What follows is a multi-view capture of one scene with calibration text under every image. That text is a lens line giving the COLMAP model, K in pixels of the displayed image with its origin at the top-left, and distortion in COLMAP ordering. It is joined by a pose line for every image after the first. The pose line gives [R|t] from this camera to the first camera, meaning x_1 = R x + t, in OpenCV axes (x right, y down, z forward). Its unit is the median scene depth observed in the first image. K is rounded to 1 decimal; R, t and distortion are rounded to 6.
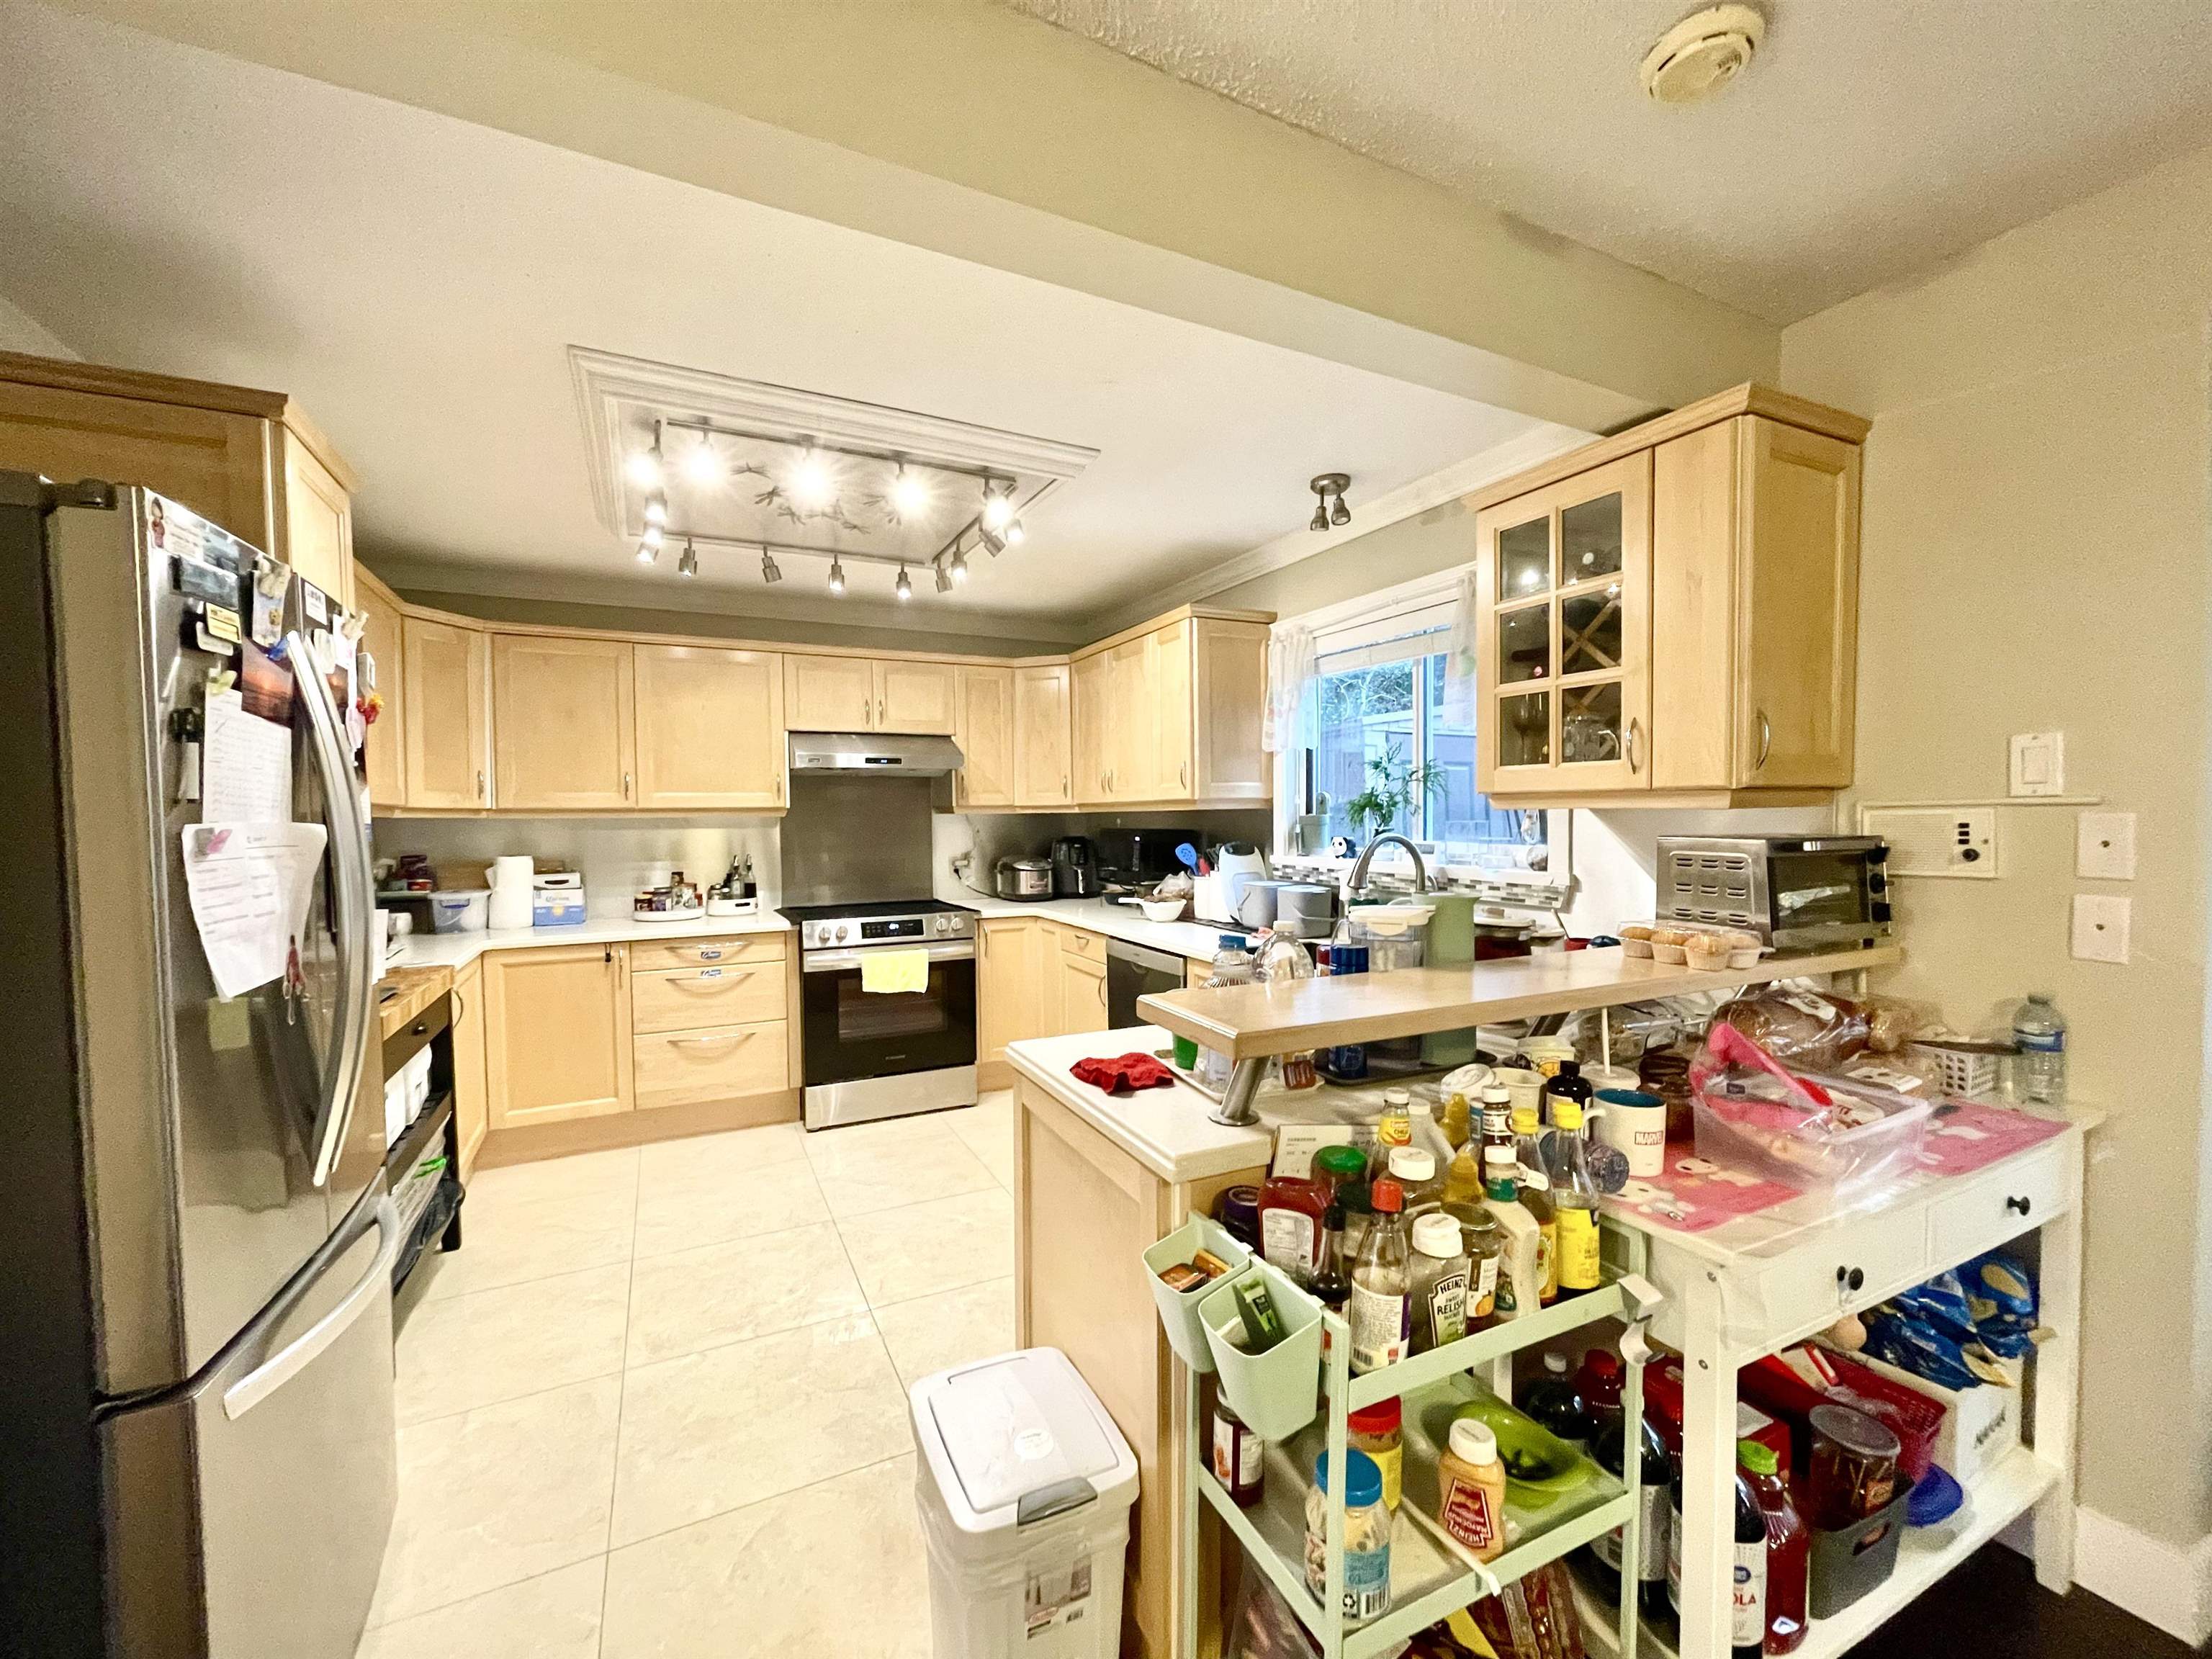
lens RADIAL K [[891.0, 0, 1104.3], [0, 891.0, 841.7], [0, 0, 1]] dist [-0.001632, -0.000012]
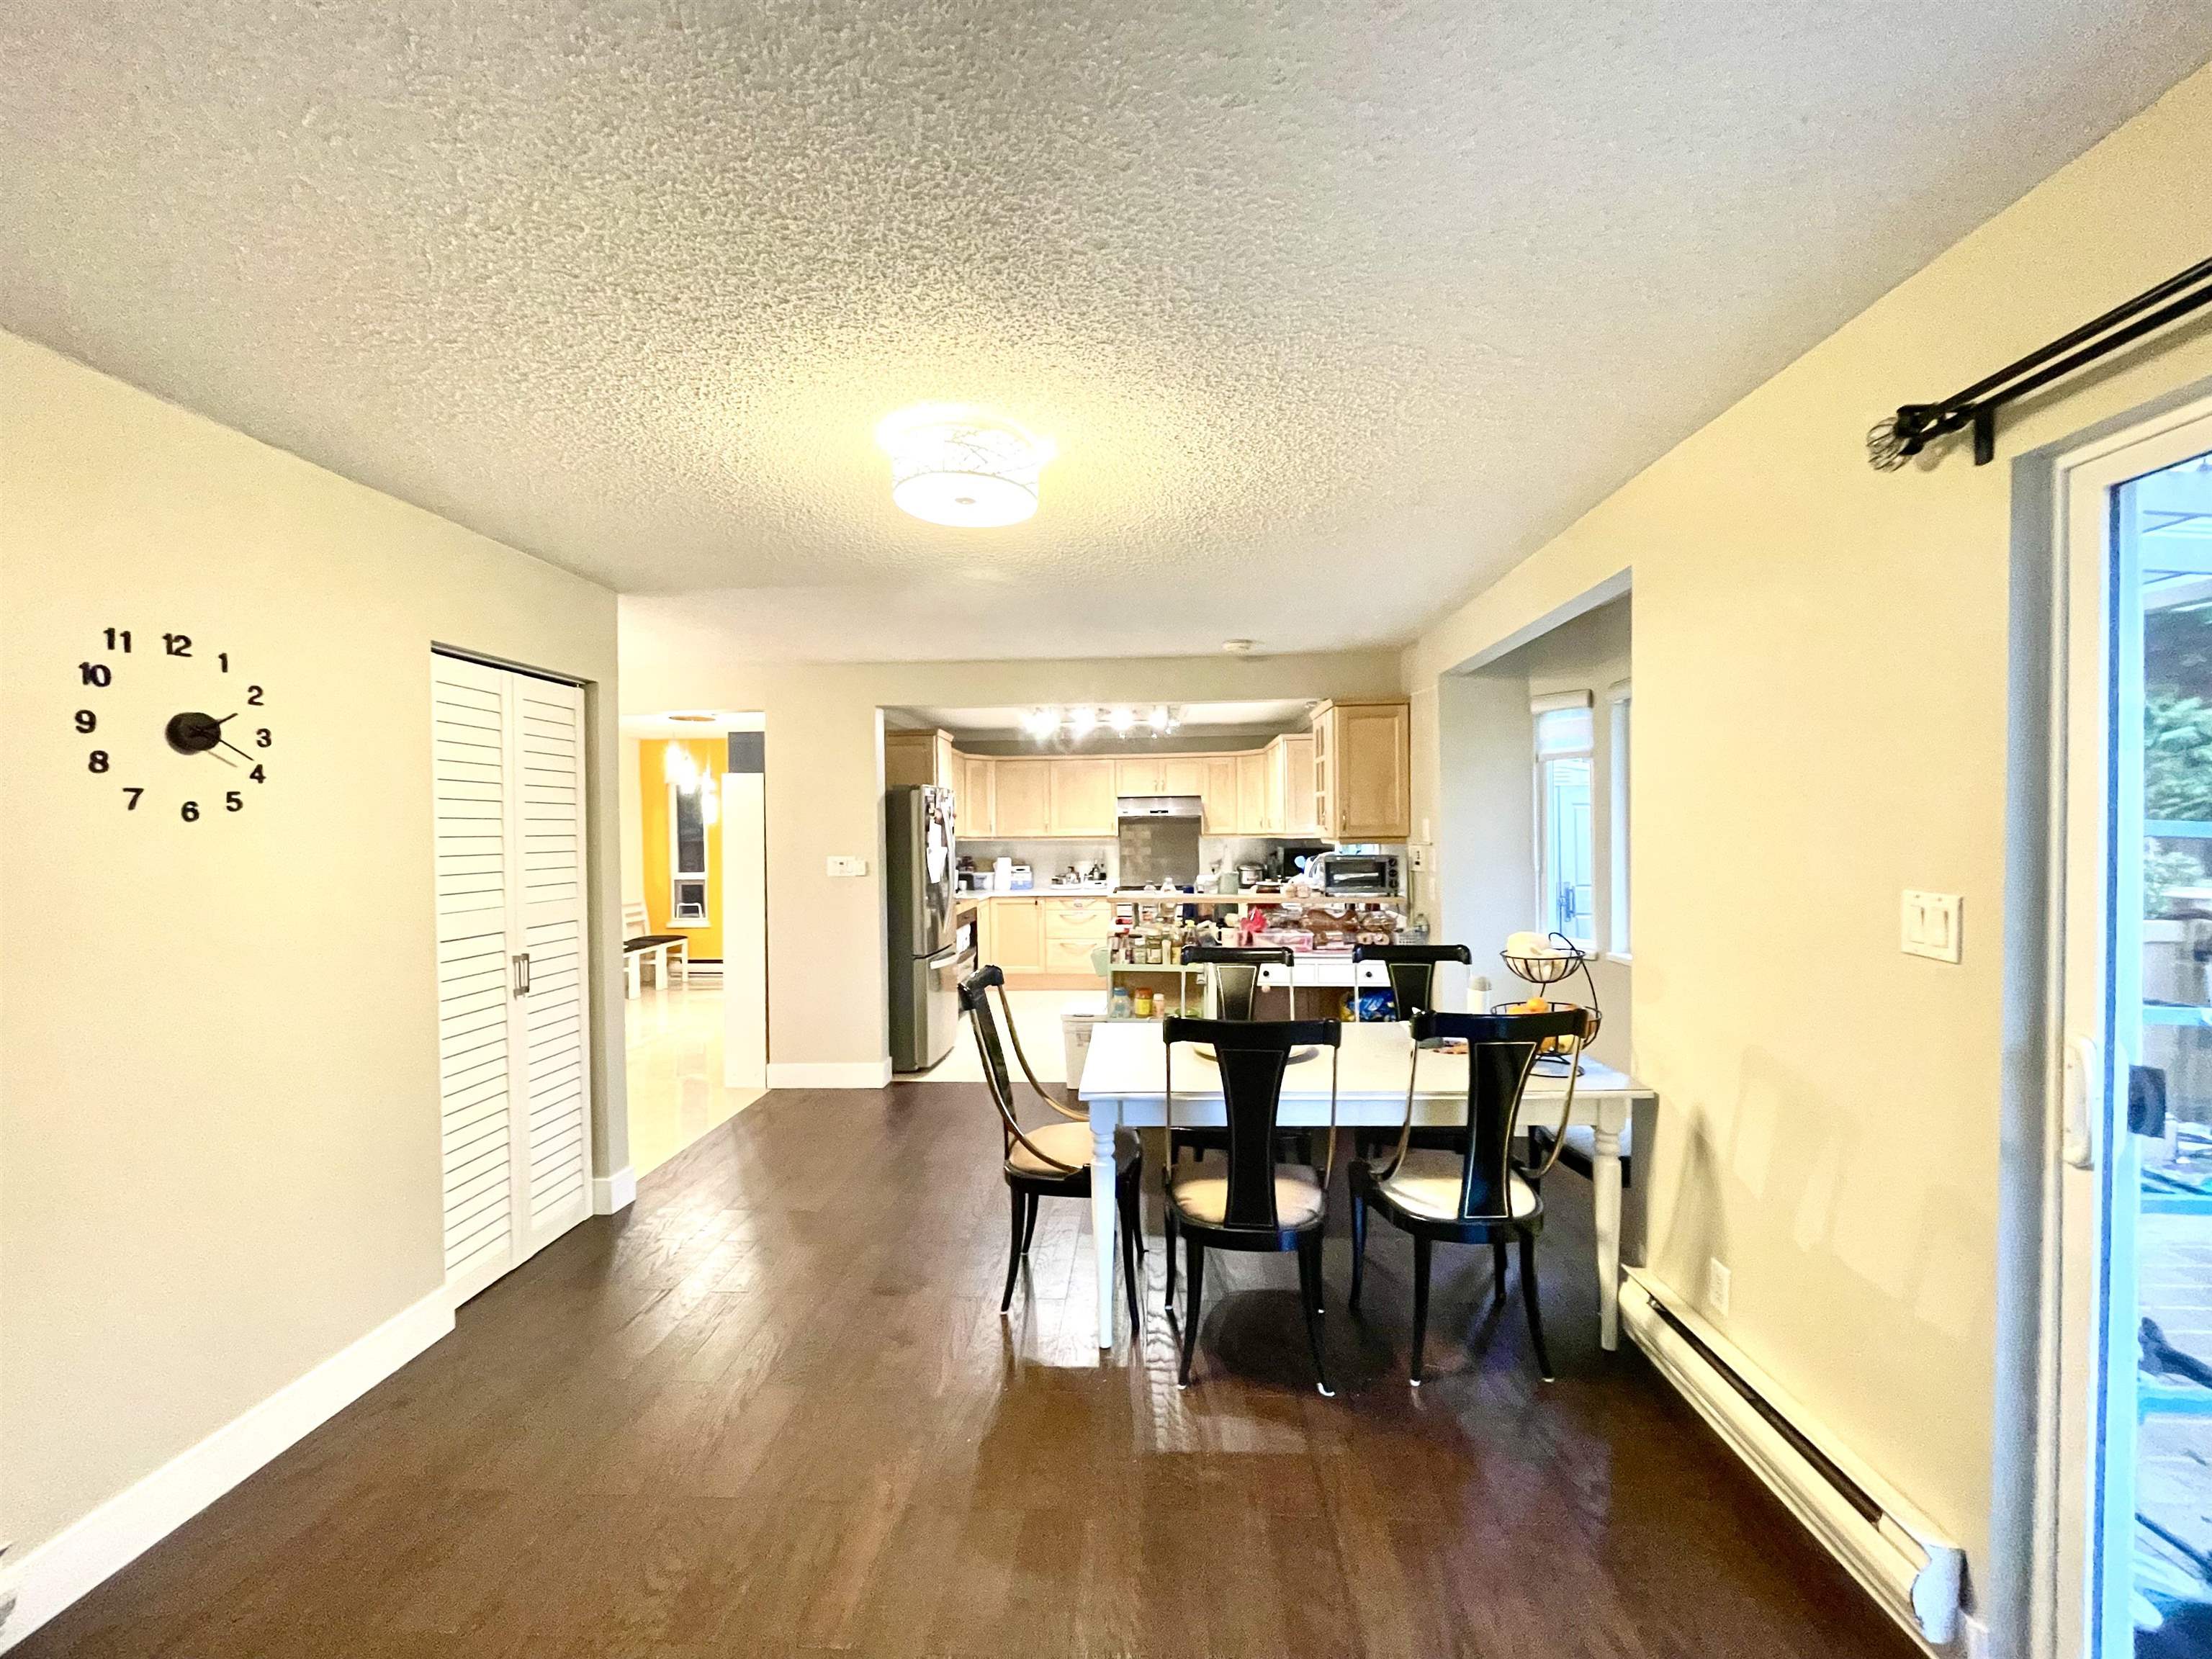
lens RADIAL K [[894.0, 0, 1098.3], [0, 894.0, 841.3], [0, 0, 1]] dist [0.001860, 0.000170]
pose [[0.865311, 0.006383, -0.501195, 0.707948], [-0.012735, 0.999876, -0.009254, -0.006513], [0.501074, 0.014390, 0.865285, -0.874039]]
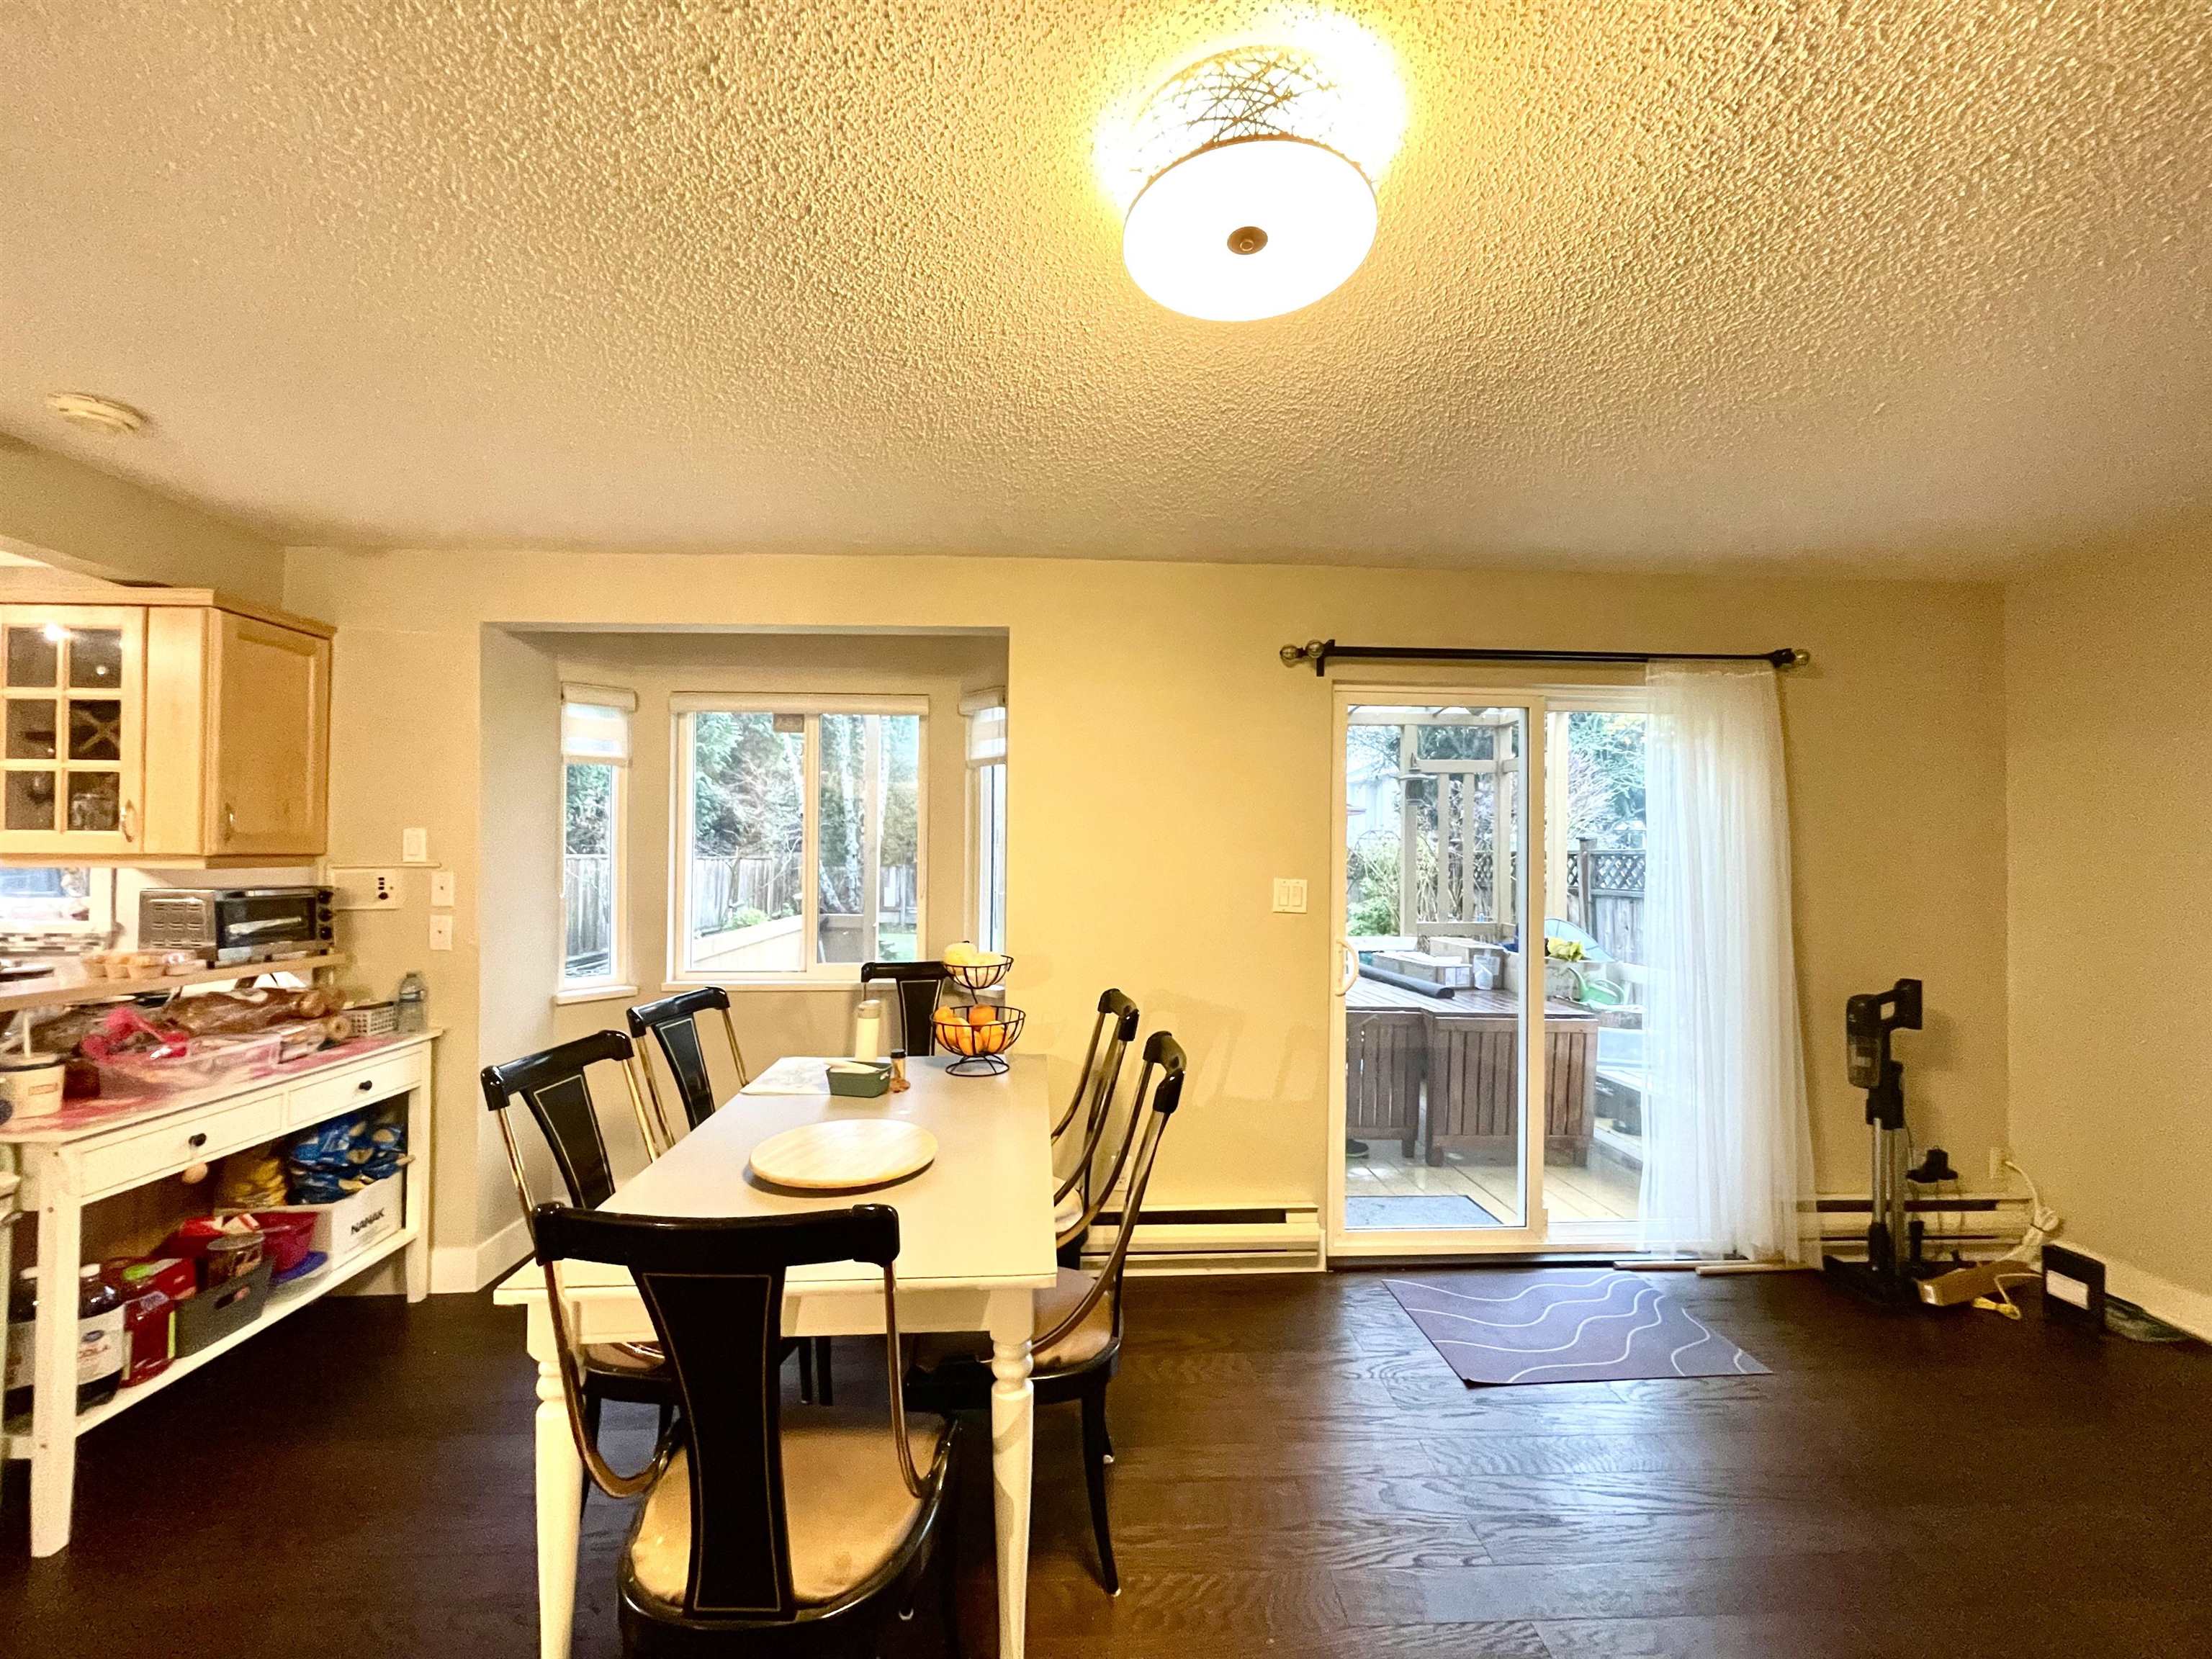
lens RADIAL K [[890.6, 0, 1112.0], [0, 890.6, 842.2], [0, 0, 1]] dist [-0.000984, 0.000062]
pose [[0.393336, 0.026189, 0.919022, -0.027992], [0.020732, 0.999087, -0.037344, 0.001982], [-0.919161, 0.033742, 0.392434, -0.462917]]
